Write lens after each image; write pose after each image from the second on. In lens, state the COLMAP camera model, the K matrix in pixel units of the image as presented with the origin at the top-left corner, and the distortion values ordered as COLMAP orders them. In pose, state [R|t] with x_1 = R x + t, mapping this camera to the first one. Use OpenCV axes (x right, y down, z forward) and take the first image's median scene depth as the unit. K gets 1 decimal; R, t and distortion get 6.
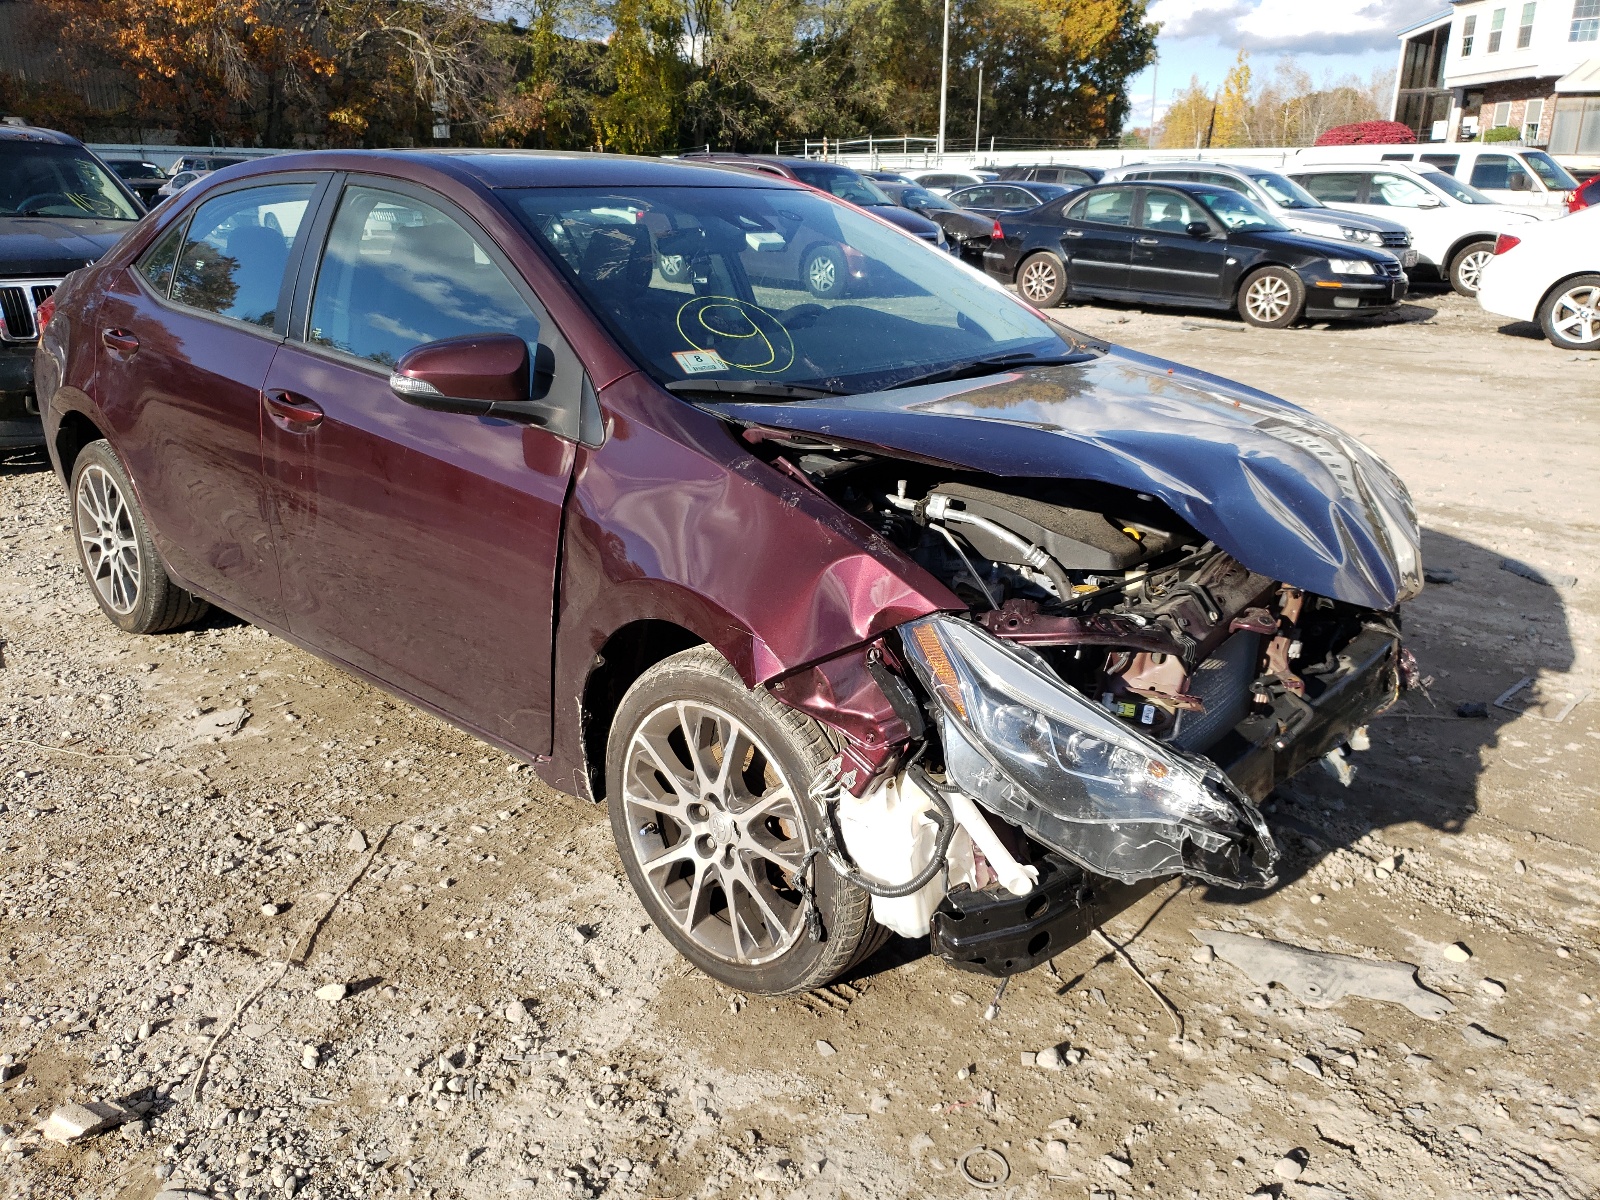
lens RADIAL K [[1291.4, 0, 800.0], [0, 1291.4, 600.0], [0, 0, 1]] dist [0.010363, 0.005559]
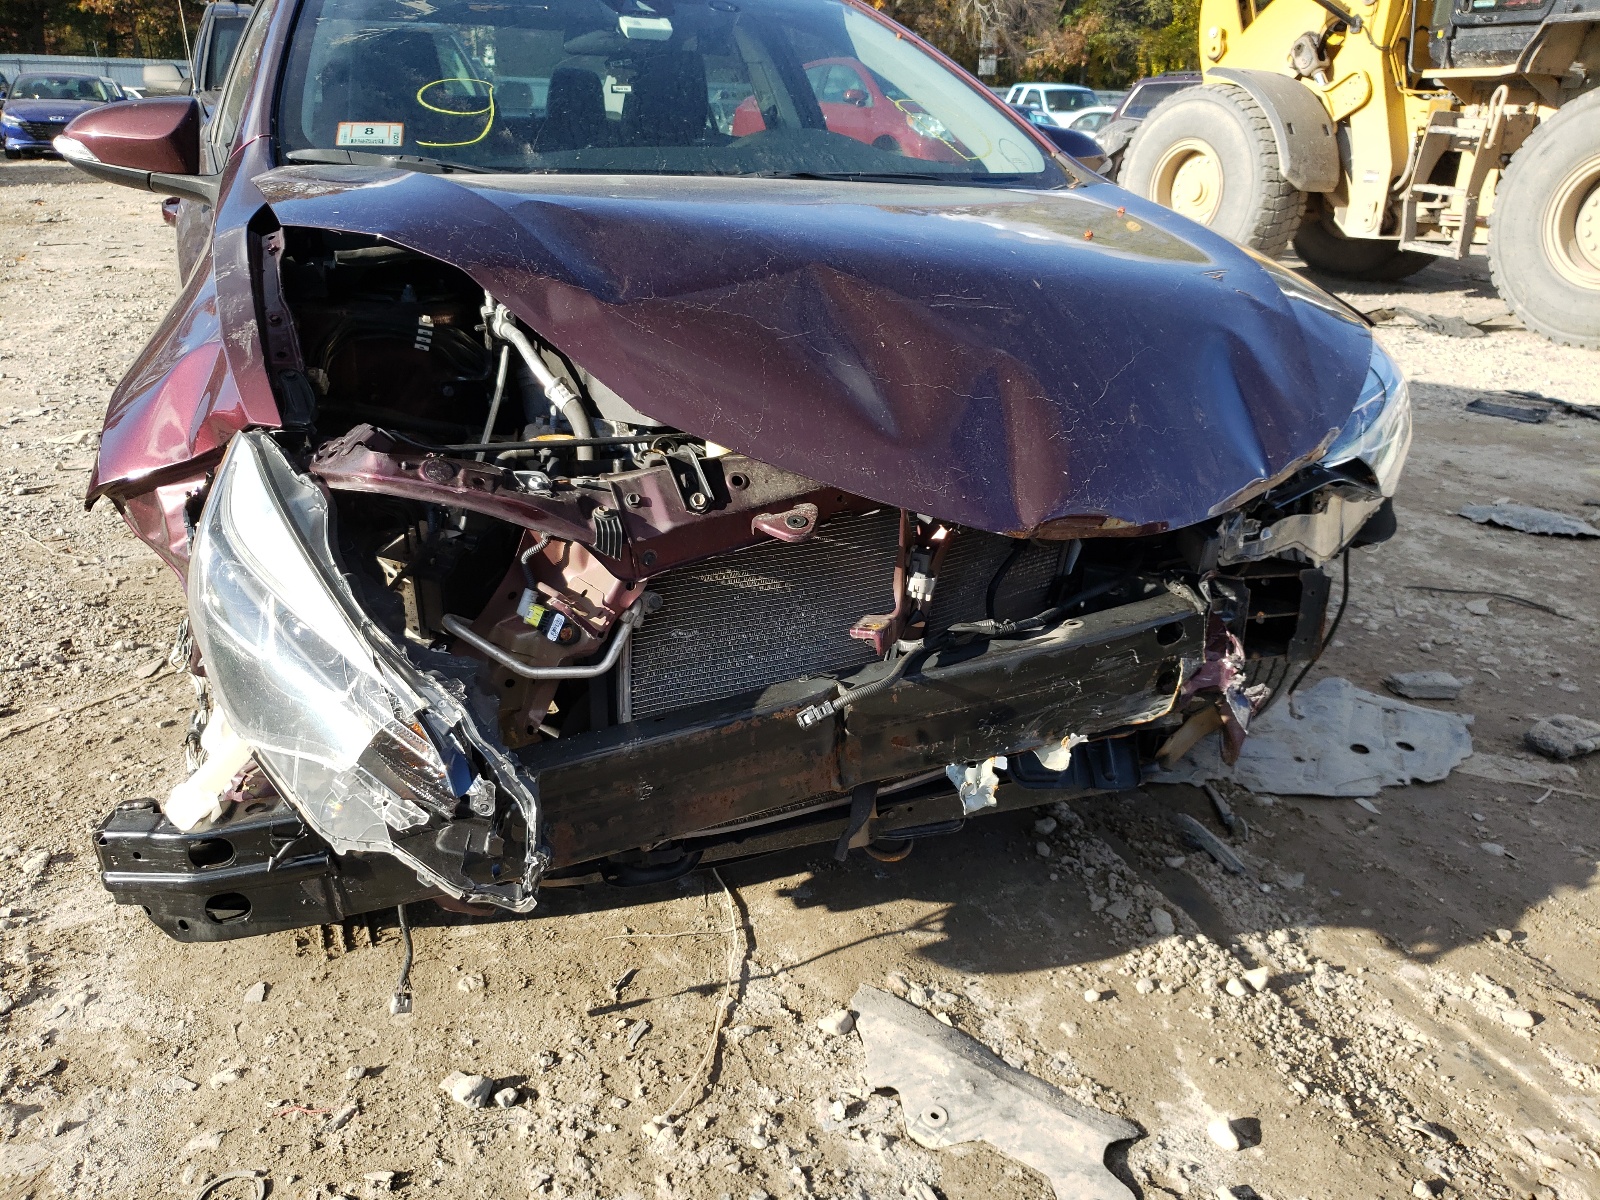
lens RADIAL K [[1291.4, 0, 800.0], [0, 1291.4, 600.0], [0, 0, 1]] dist [0.010363, 0.005559]
pose [[0.912326, 0.158066, -0.377726, 0.435242], [-0.145139, 0.987426, 0.062650, 0.010427], [0.382880, -0.002334, 0.923795, 0.300347]]
